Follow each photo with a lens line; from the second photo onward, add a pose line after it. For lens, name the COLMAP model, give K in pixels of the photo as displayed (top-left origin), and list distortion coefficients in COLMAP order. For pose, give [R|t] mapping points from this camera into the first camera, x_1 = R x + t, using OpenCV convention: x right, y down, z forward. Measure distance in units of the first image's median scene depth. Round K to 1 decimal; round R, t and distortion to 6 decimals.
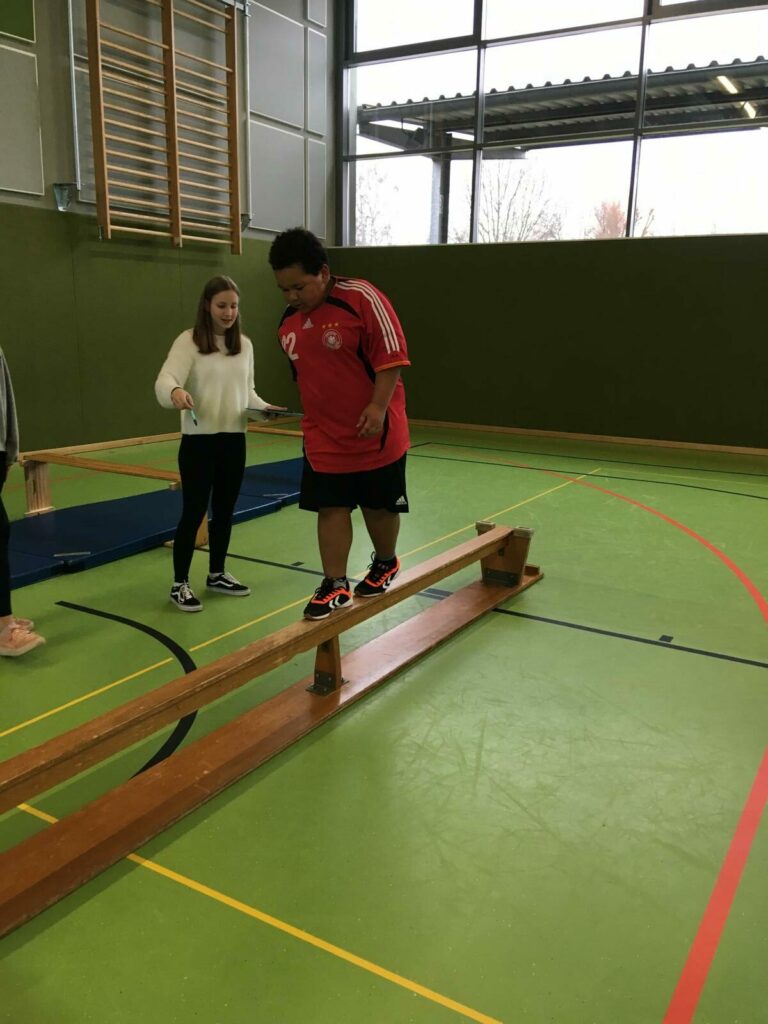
lens RADIAL K [[885.3, 0, 395.5], [0, 885.3, 506.4], [0, 0, 1]] dist [0.117673, -0.165660]
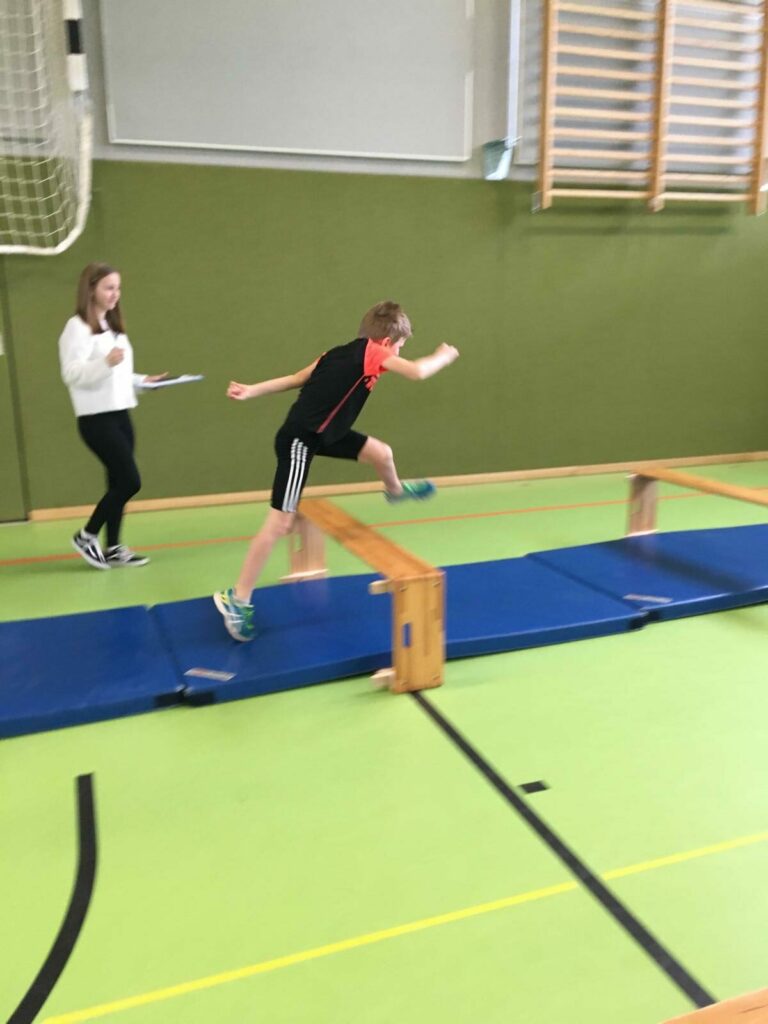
lens RADIAL K [[885.3, 0, 383.1], [0, 885.3, 503.1], [0, 0, 1]] dist [0.117673, -0.165660]
pose [[0.764230, 0.125230, -0.632669, 0.077165], [-0.116915, 0.991615, 0.055053, -0.065960], [0.634258, 0.031895, 0.772463, 0.290628]]
